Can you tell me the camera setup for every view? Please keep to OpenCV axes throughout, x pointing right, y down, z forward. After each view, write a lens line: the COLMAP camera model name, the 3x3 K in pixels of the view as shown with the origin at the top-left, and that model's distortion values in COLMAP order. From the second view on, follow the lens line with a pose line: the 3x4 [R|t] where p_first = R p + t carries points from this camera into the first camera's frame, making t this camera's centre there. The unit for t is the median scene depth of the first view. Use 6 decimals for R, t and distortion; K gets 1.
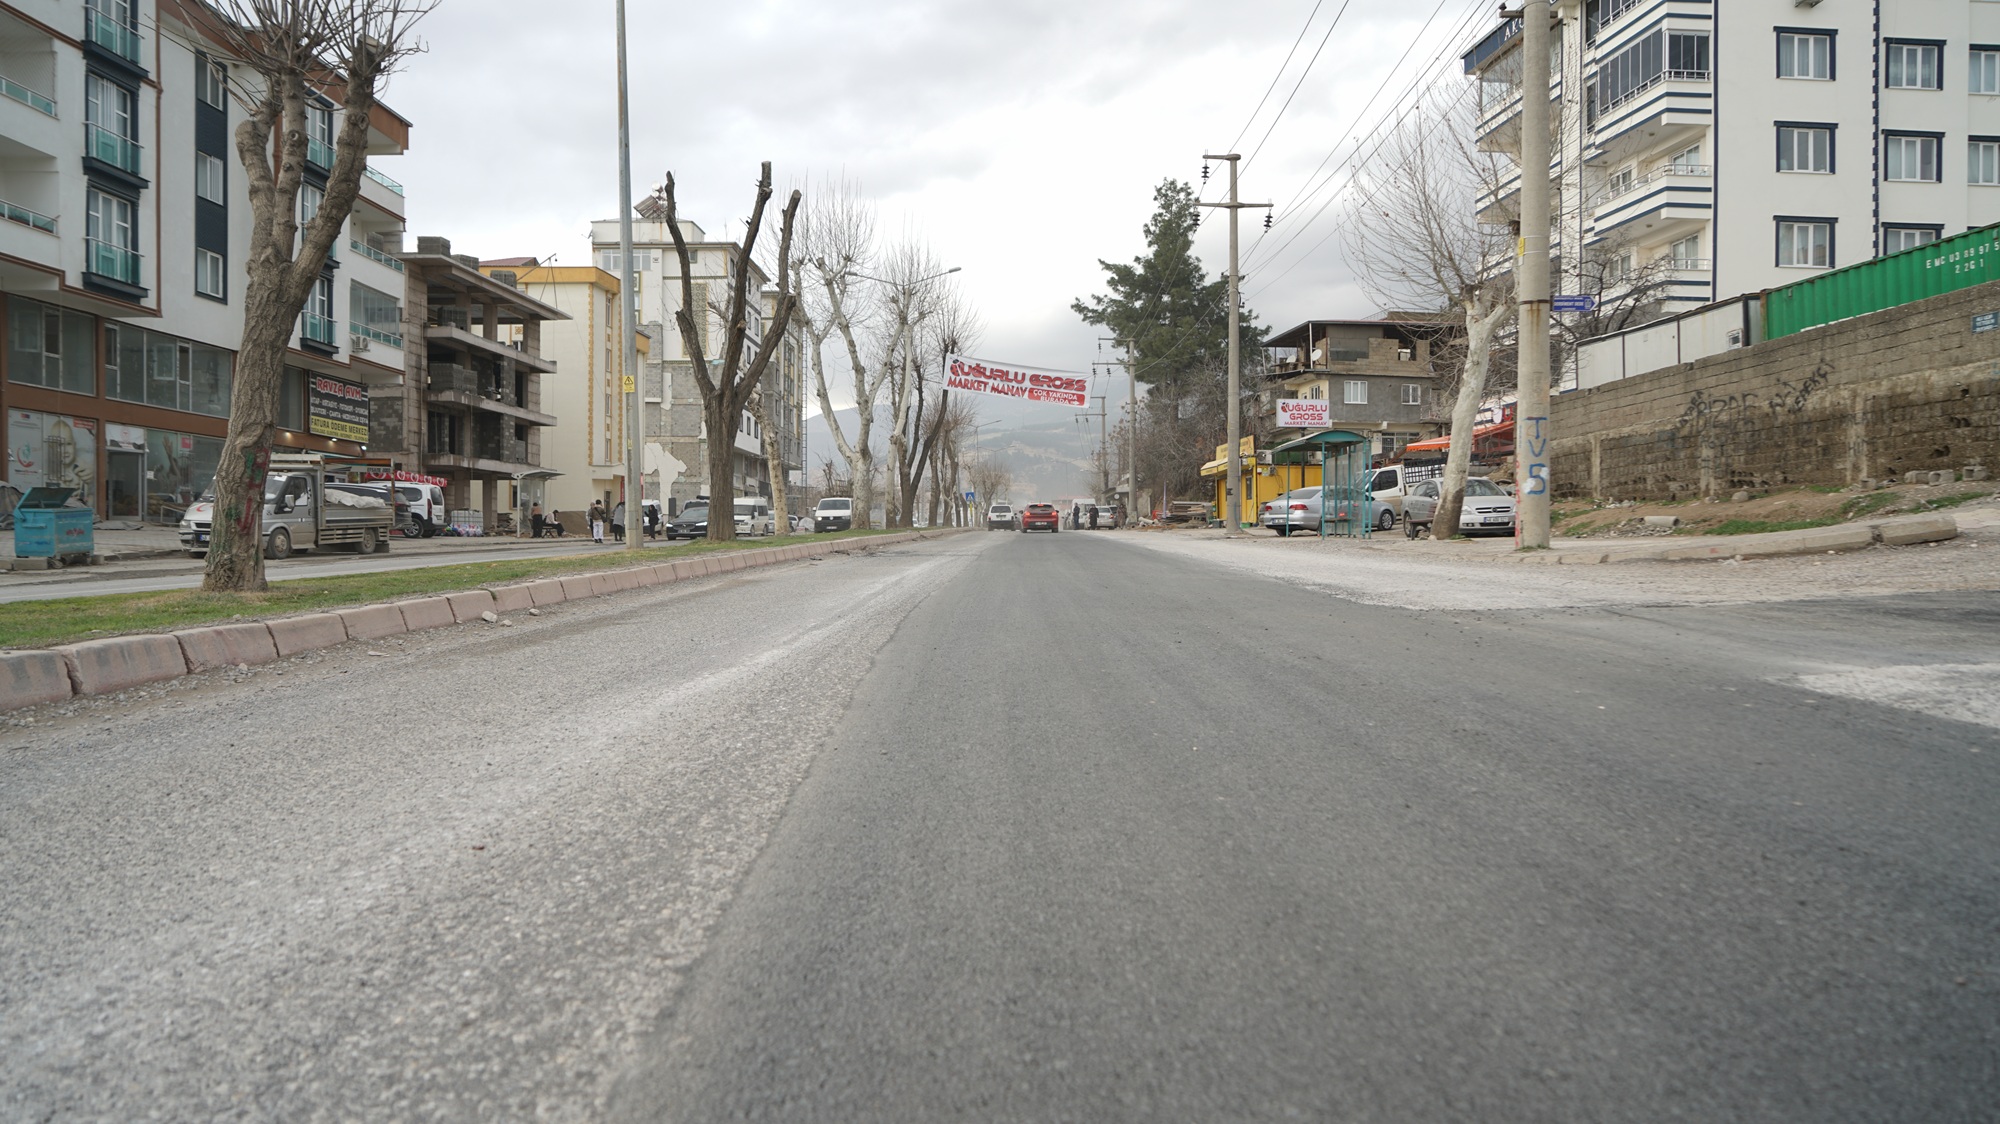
lens RADIAL K [[1433.7, 0, 1000.0], [0, 1433.7, 562.0], [0, 0, 1]] dist [0.000209, -0.000012]
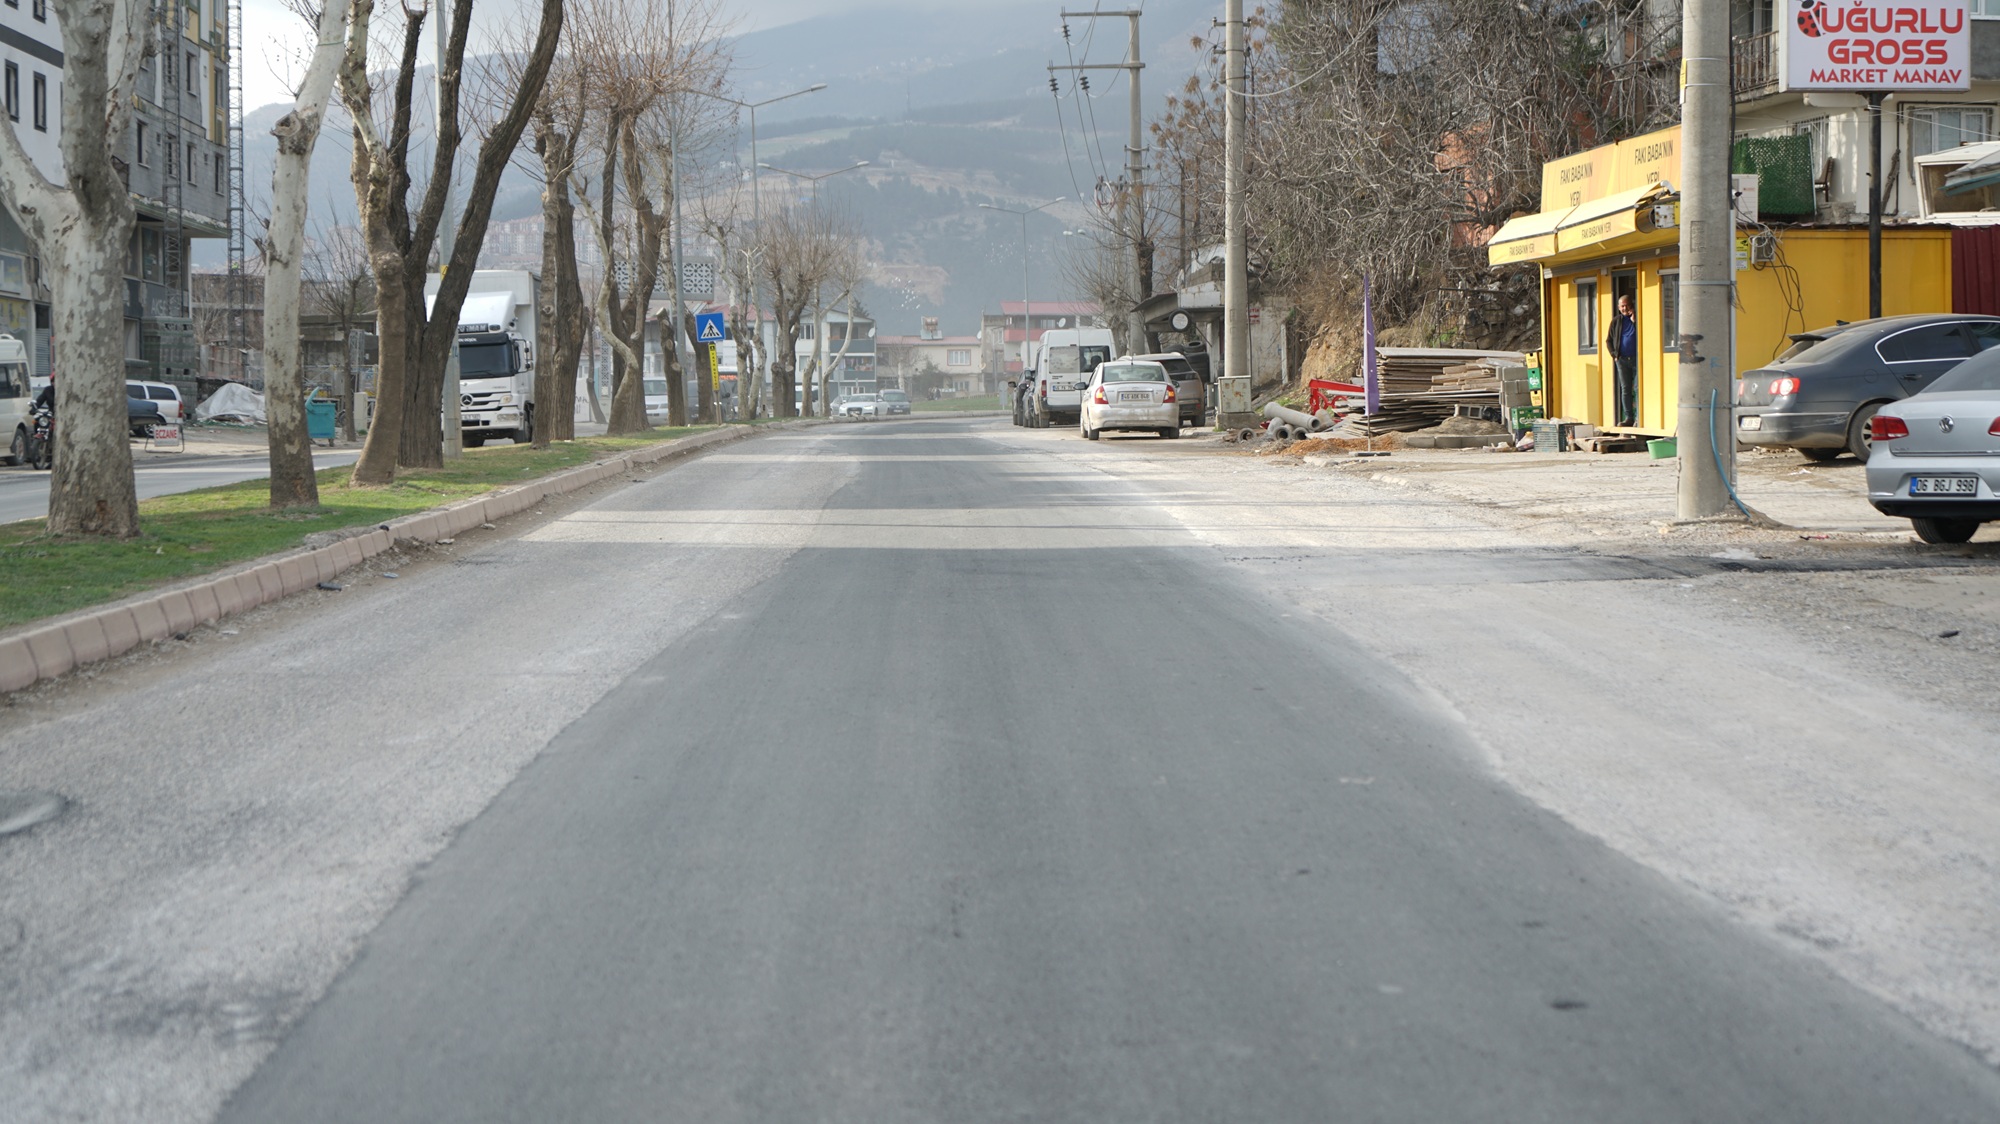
lens RADIAL K [[3651.8, 0, 1000.0], [0, 3651.8, 562.0], [0, 0, 1]] dist [-0.017344, -0.006662]
pose [[0.999249, -0.005831, 0.038310, 0.010829], [0.004774, 0.999607, 0.027621, -0.015898], [-0.038456, -0.027418, 0.998884, 0.203856]]
